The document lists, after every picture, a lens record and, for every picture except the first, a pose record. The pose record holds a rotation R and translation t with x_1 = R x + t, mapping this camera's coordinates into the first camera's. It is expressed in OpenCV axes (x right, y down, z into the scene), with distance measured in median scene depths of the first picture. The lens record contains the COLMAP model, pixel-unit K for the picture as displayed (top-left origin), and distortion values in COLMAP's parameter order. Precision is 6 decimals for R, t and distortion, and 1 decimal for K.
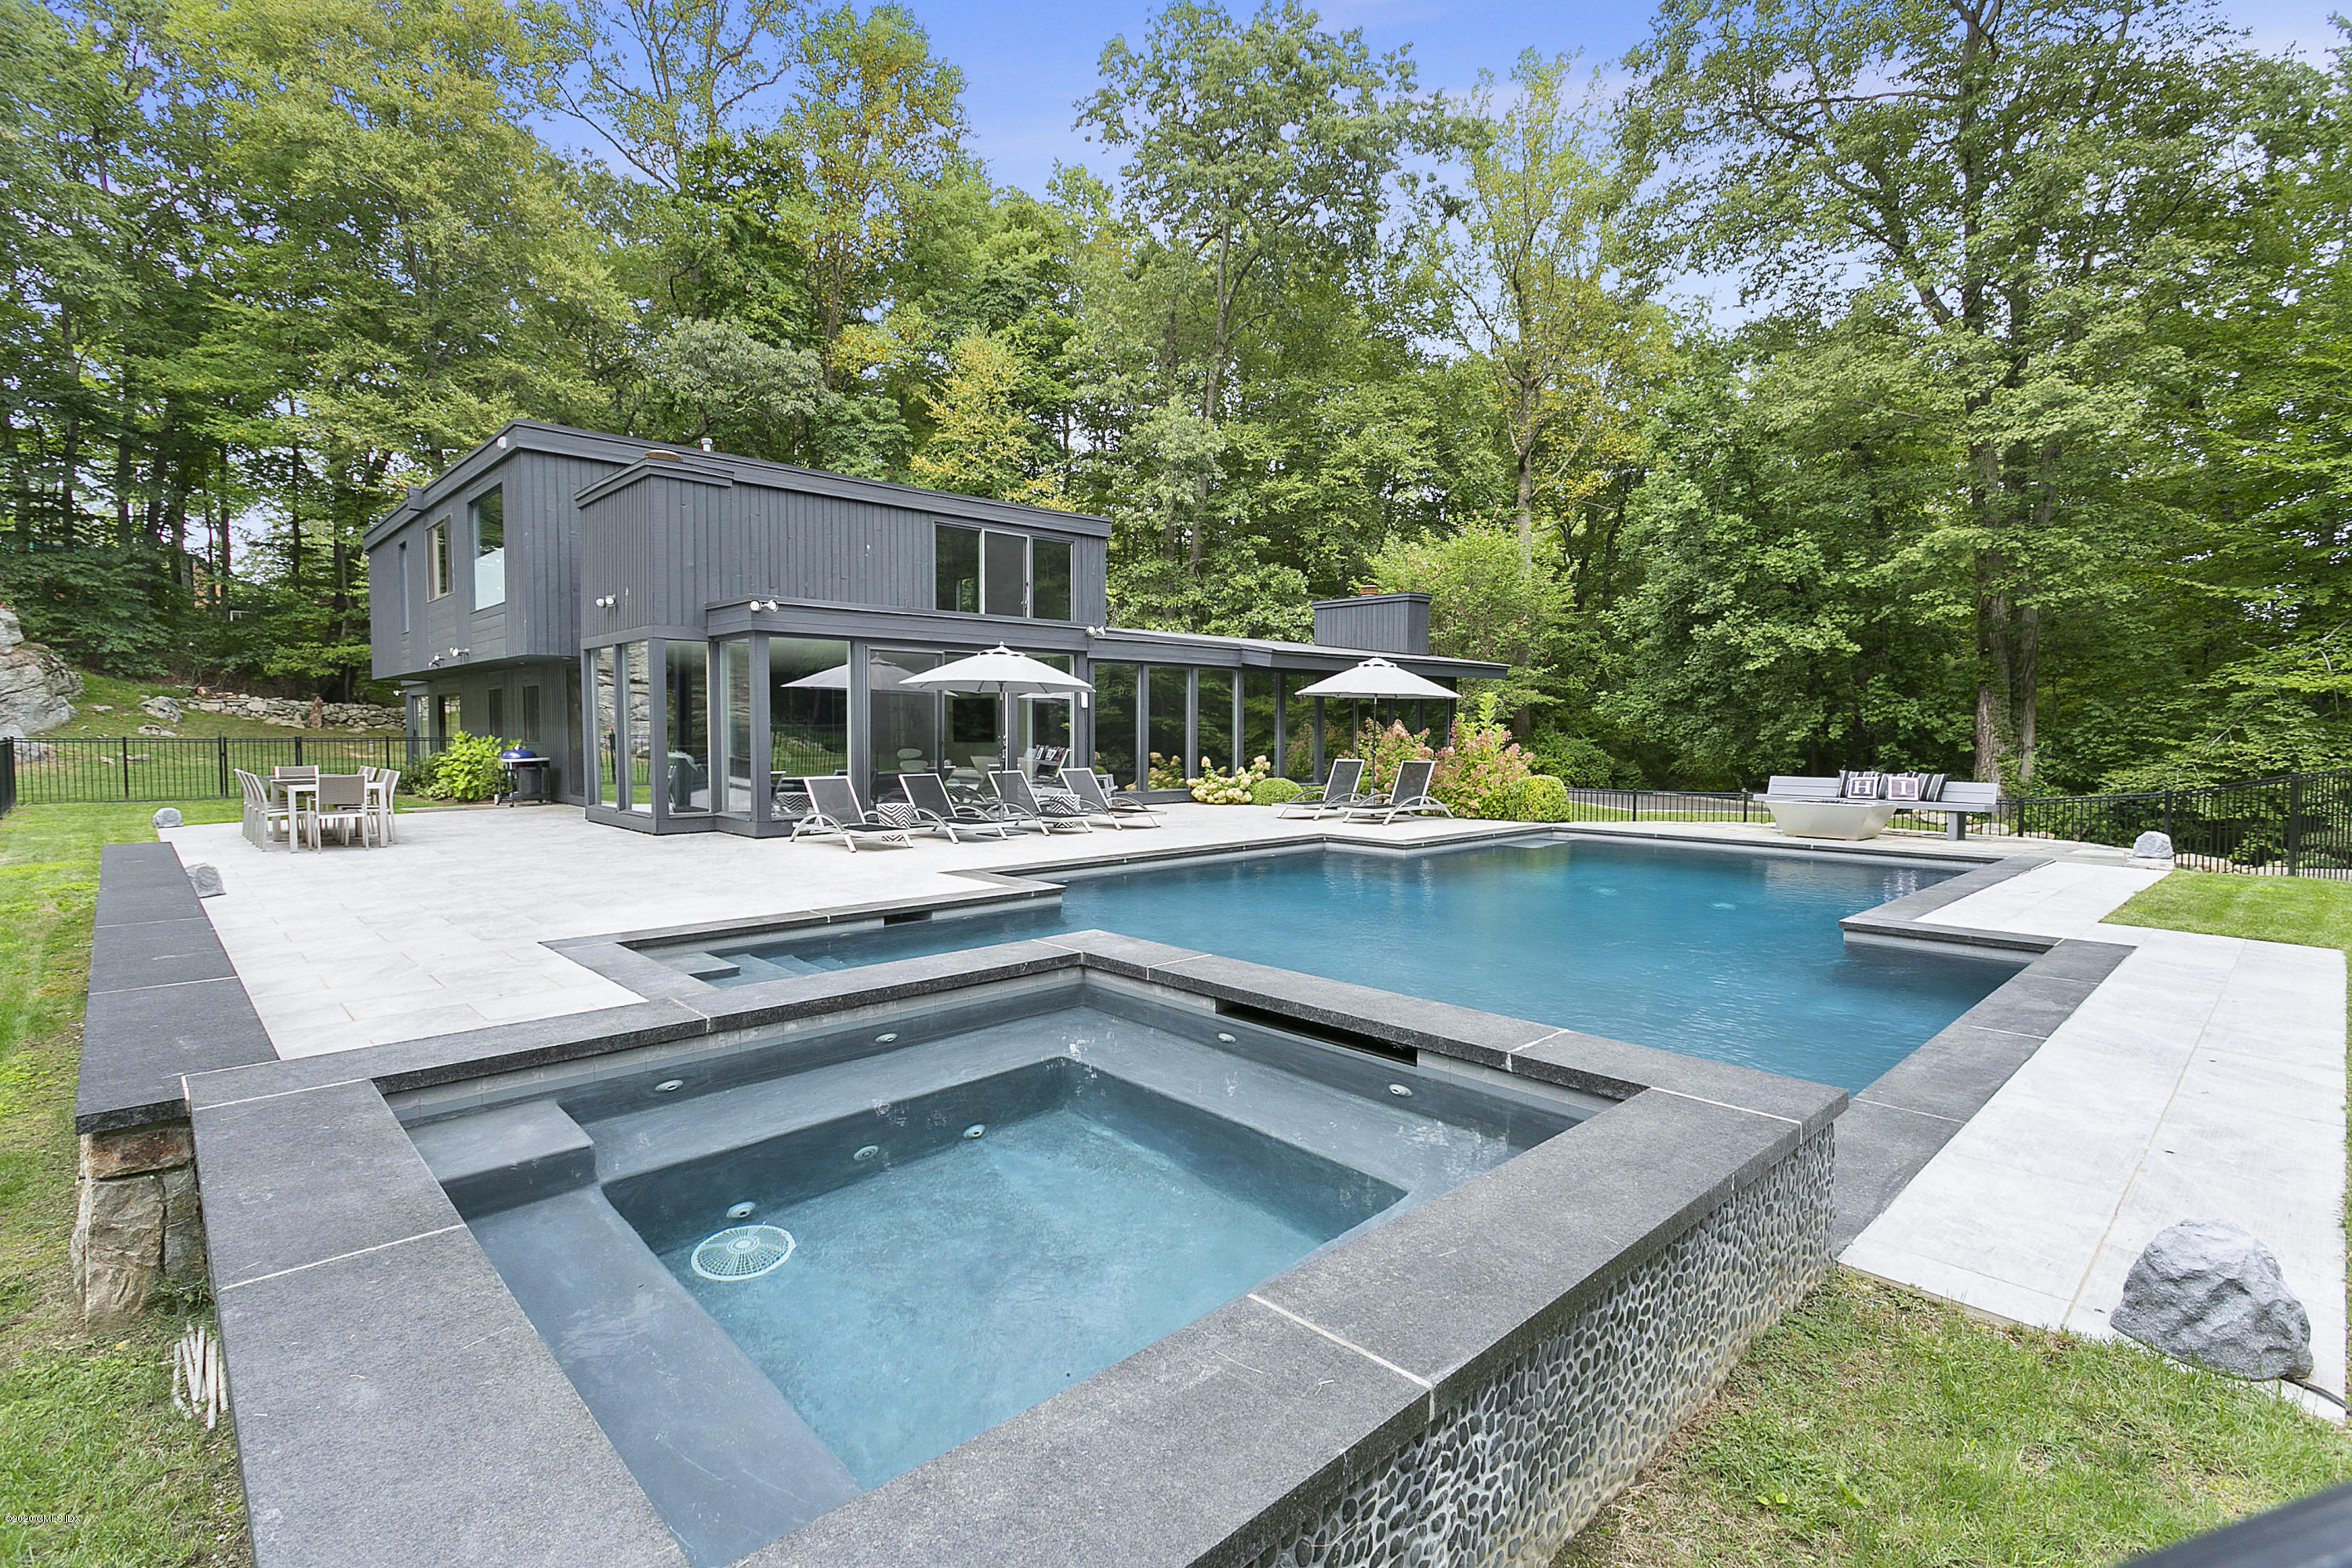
lens RADIAL K [[1124.8, 0, 1167.5], [0, 1124.8, 788.3], [0, 0, 1]] dist [0.003422, 0.000074]
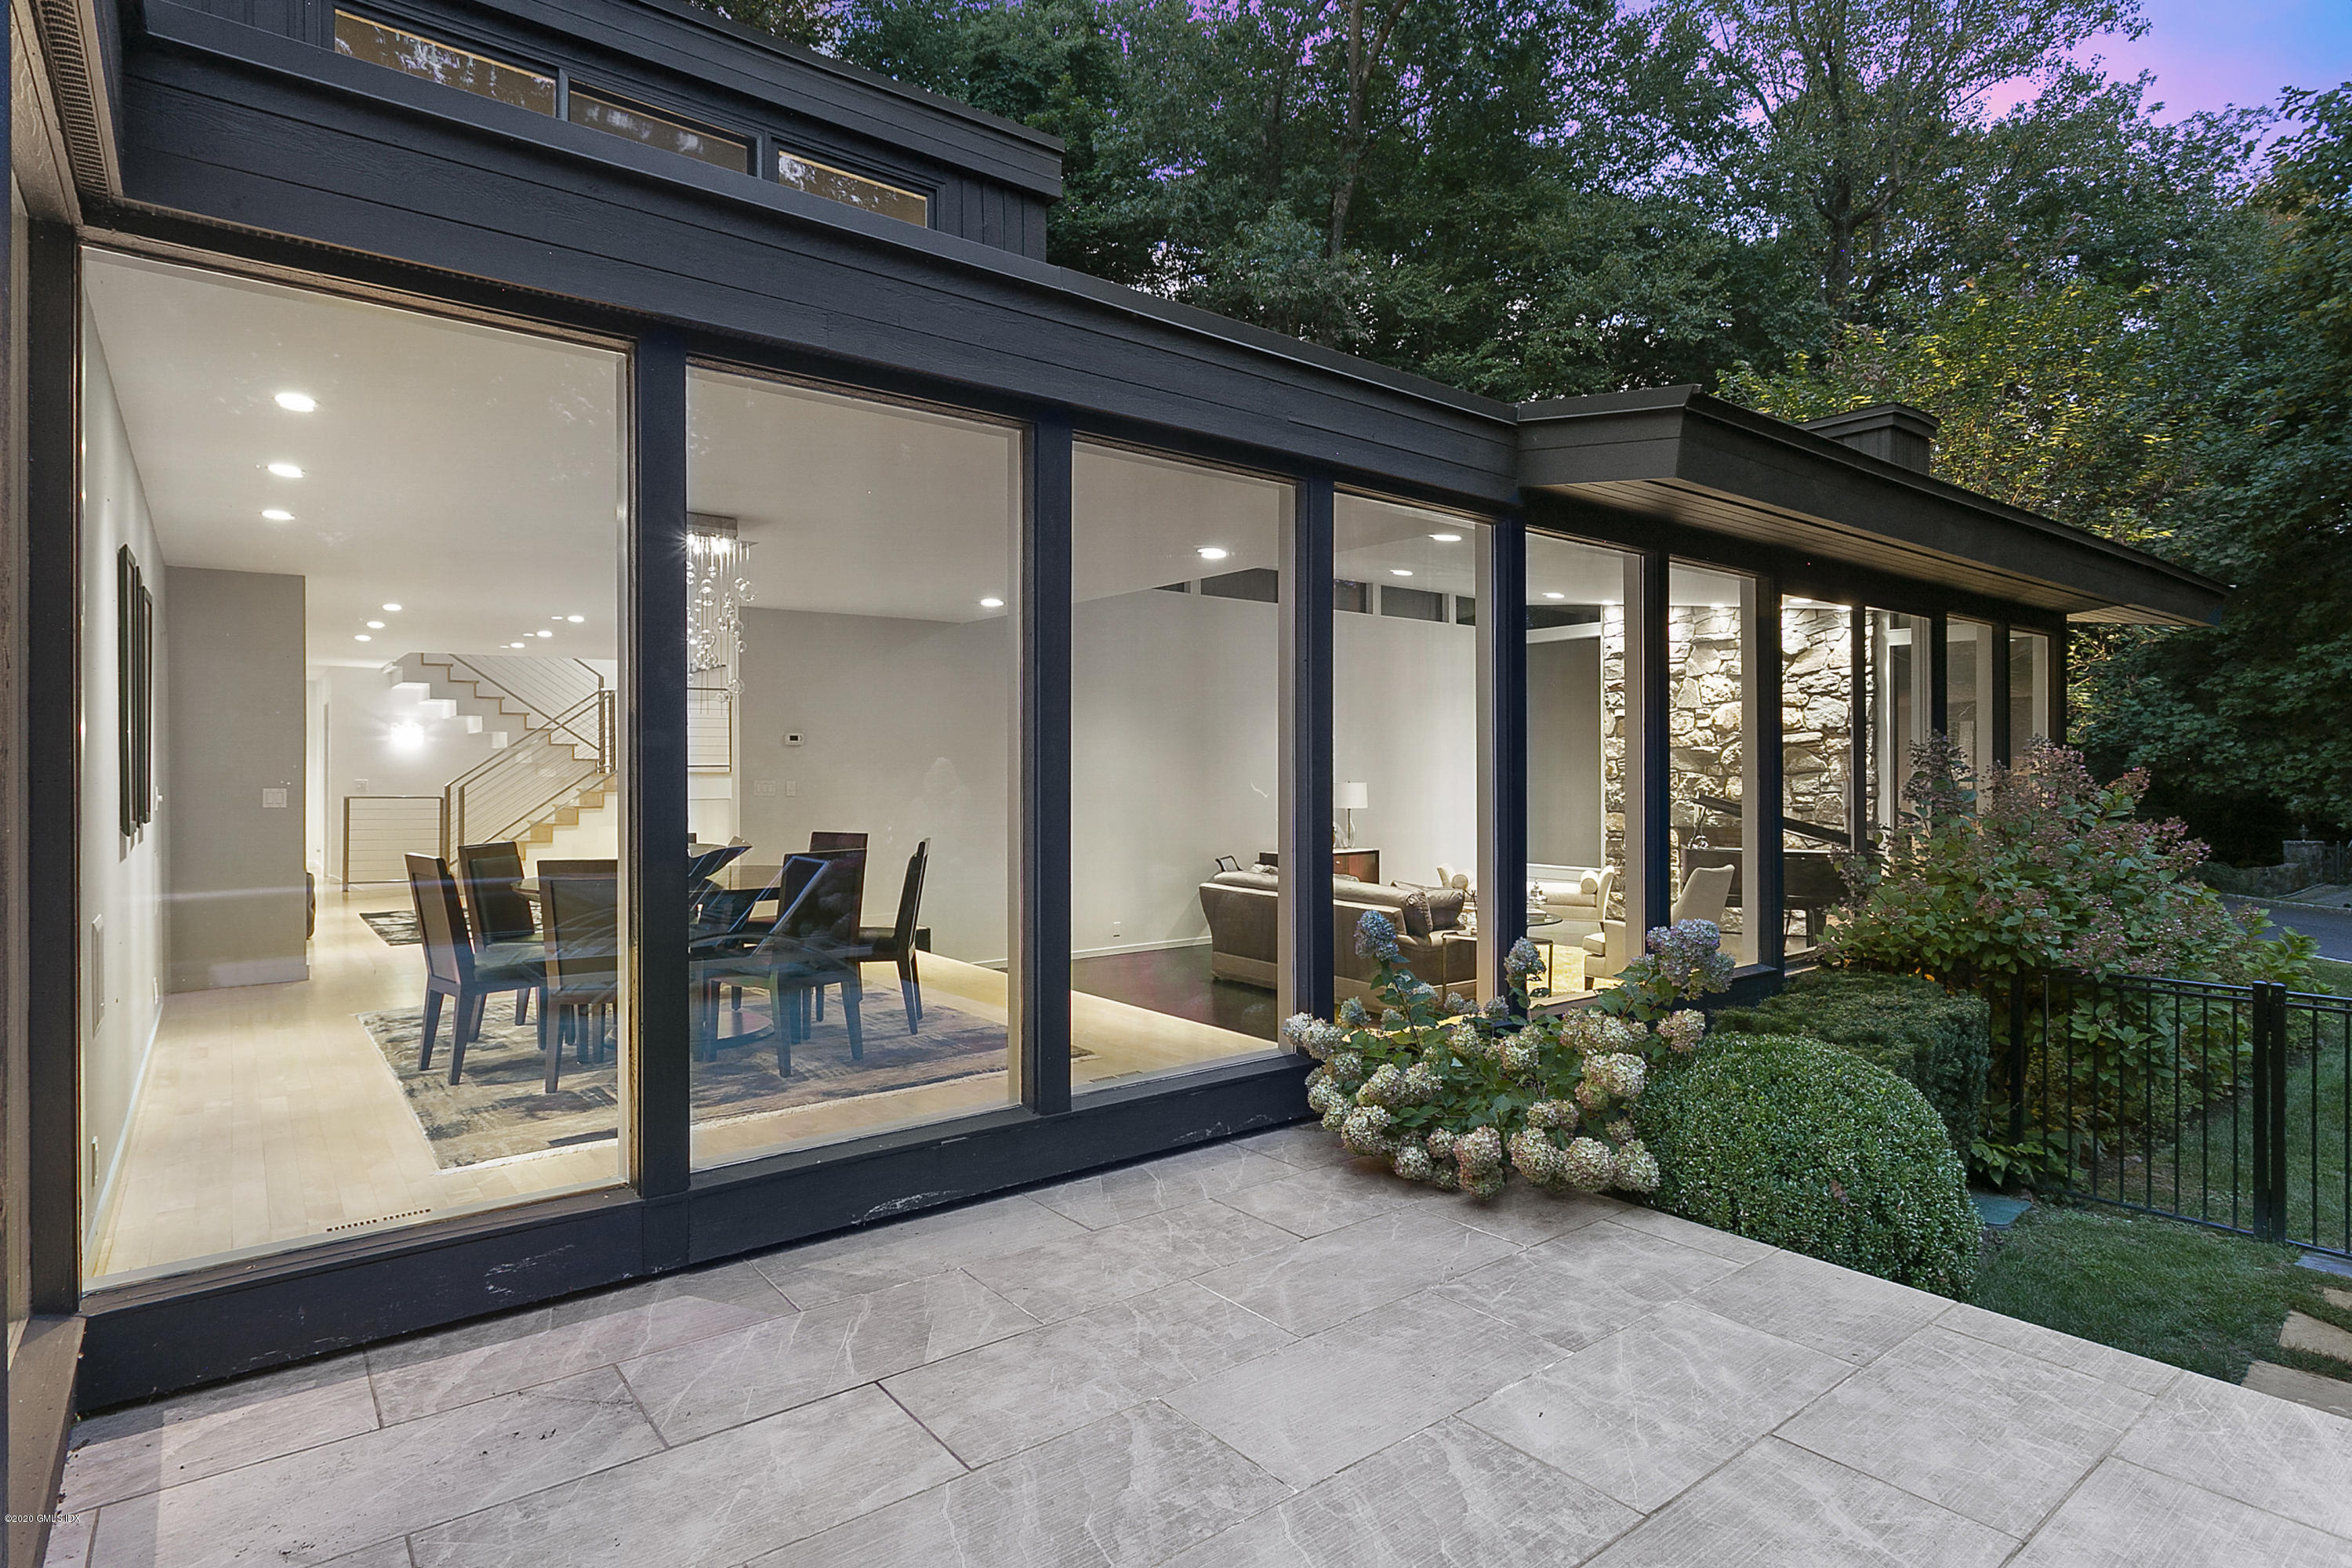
lens RADIAL K [[1225.1, 0, 1175.1], [0, 1225.1, 770.8], [0, 0, 1]] dist [-0.004589, 0.007738]
pose [[0.996044, -0.005311, -0.088708, 0.007983], [0.000182, 0.998333, -0.057721, -0.018591], [0.088867, 0.057477, 0.994384, 0.363585]]
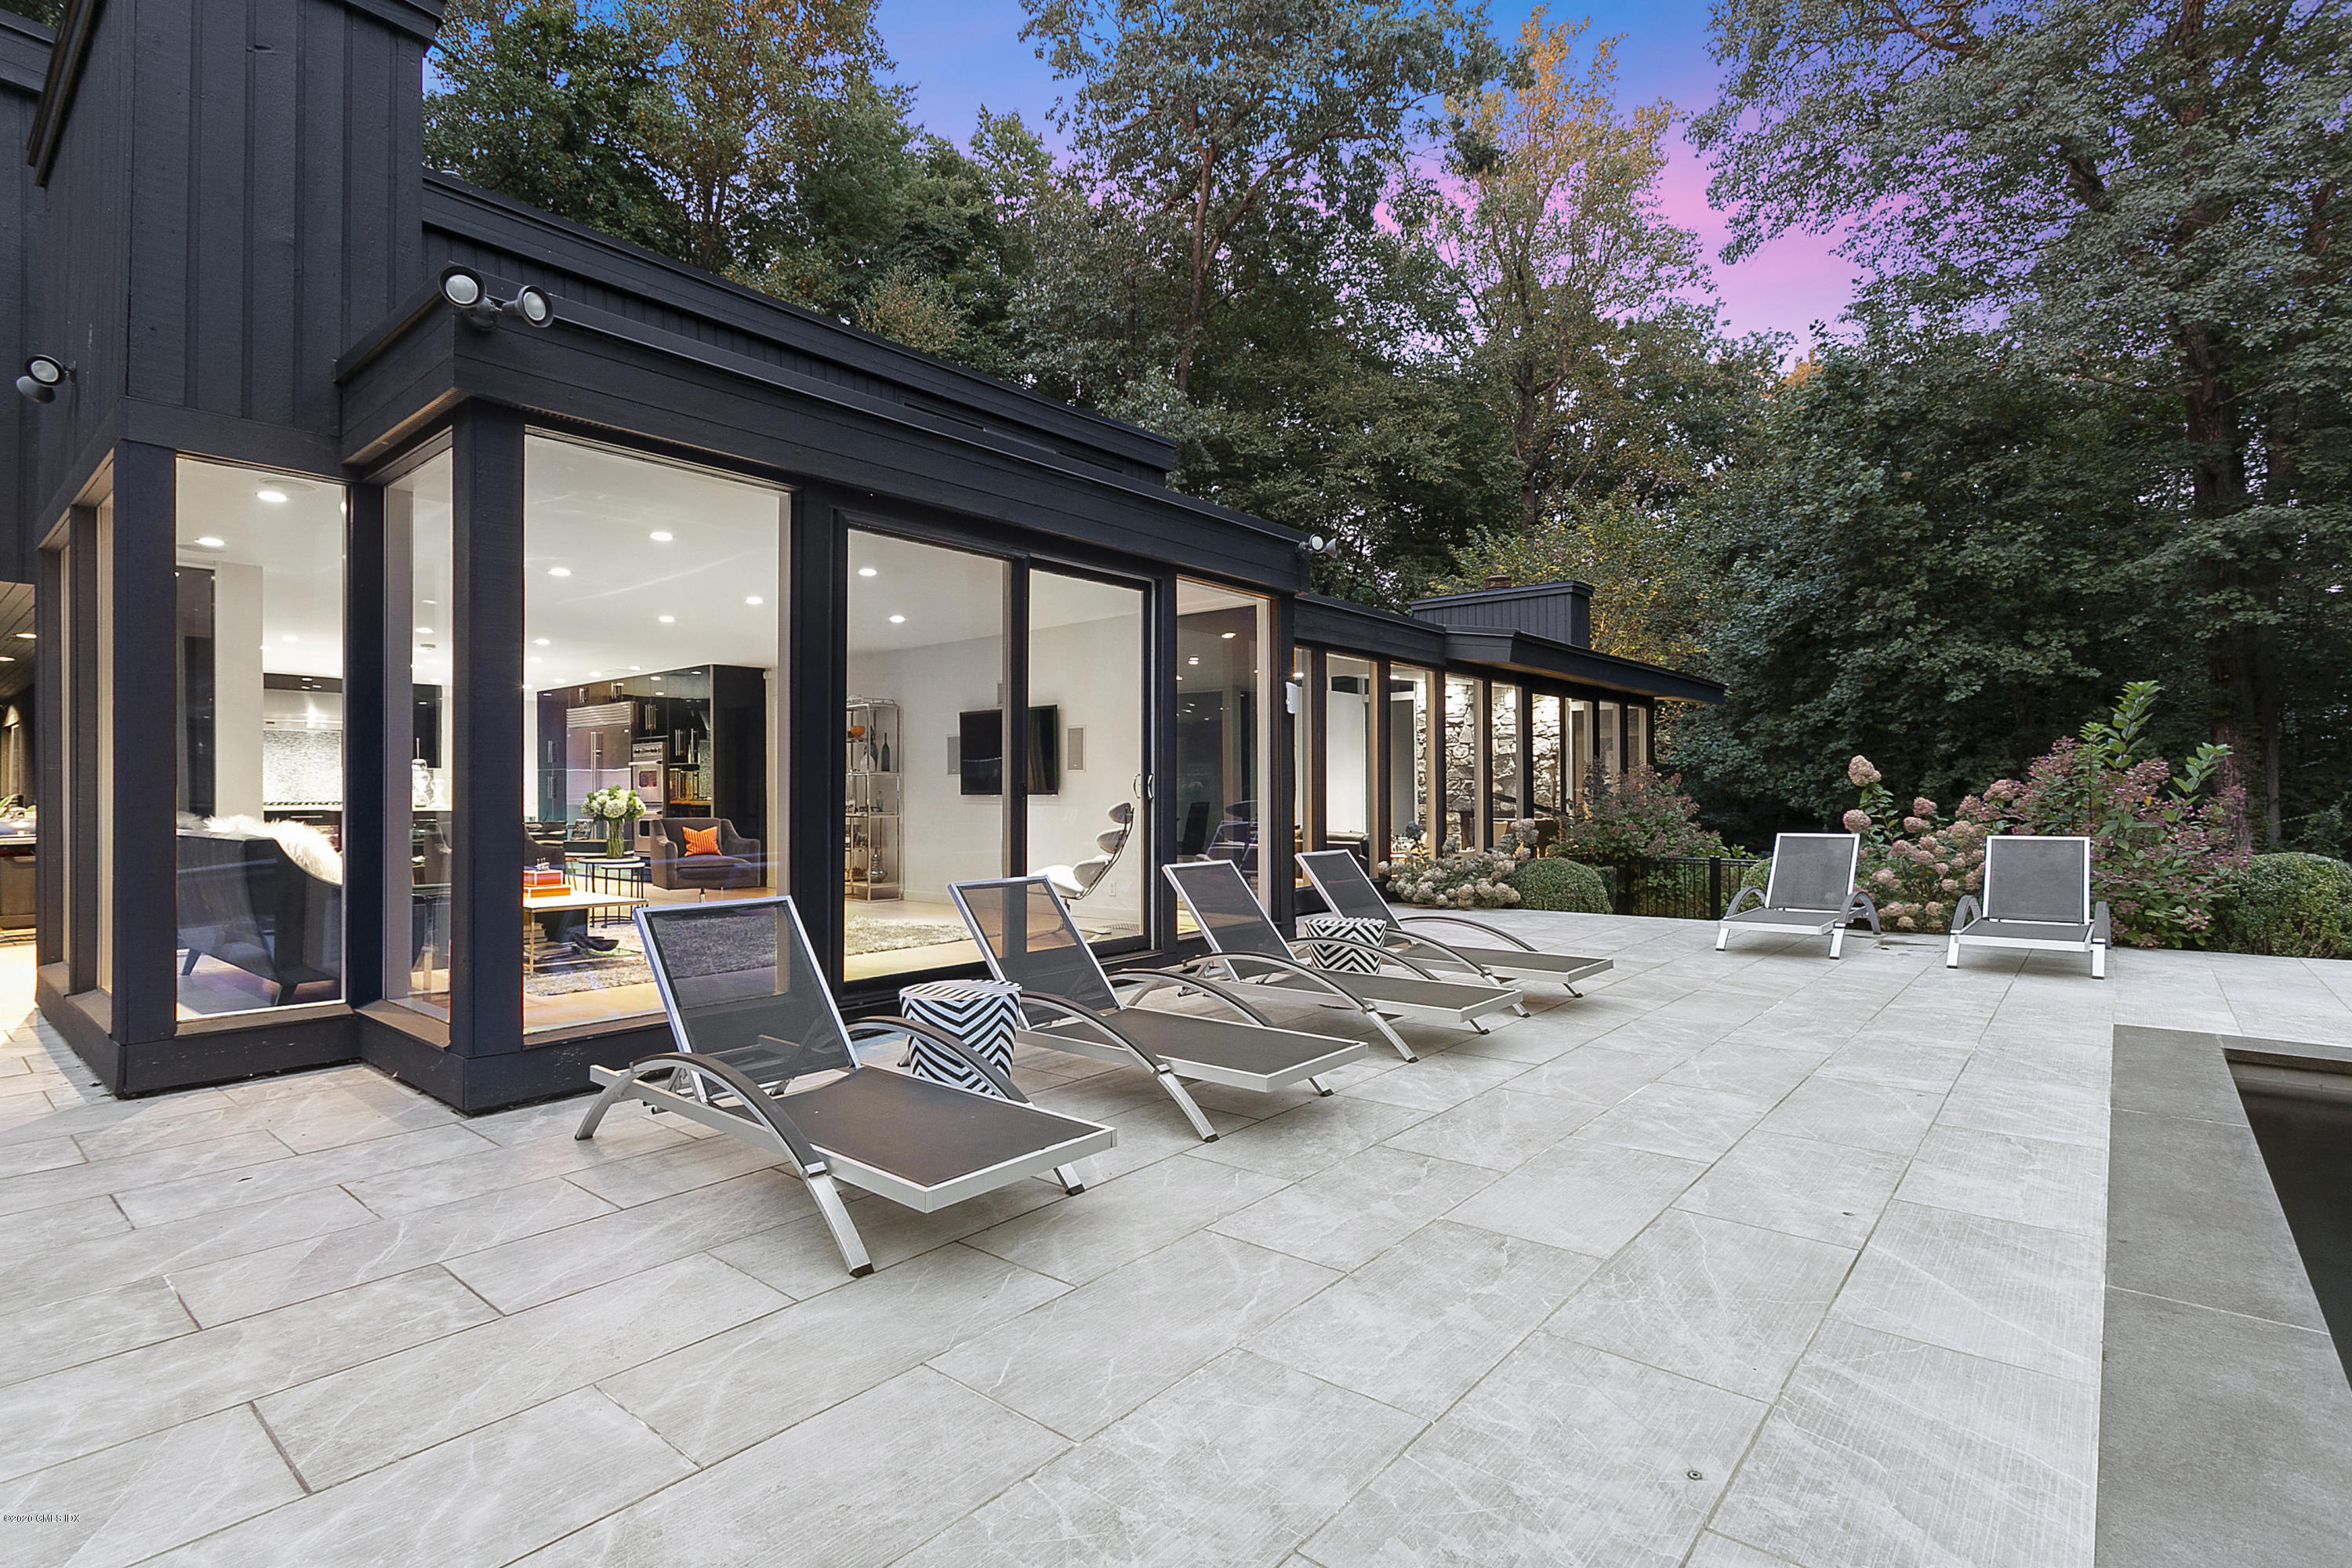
lens RADIAL K [[1124.8, 0, 1167.5], [0, 1124.8, 788.3], [0, 0, 1]] dist [0.003422, 0.000074]
pose [[0.993811, -0.005660, 0.110939, -0.069757], [0.012075, 0.998287, -0.057239, -0.006254], [-0.110425, 0.058224, 0.992178, 0.216128]]
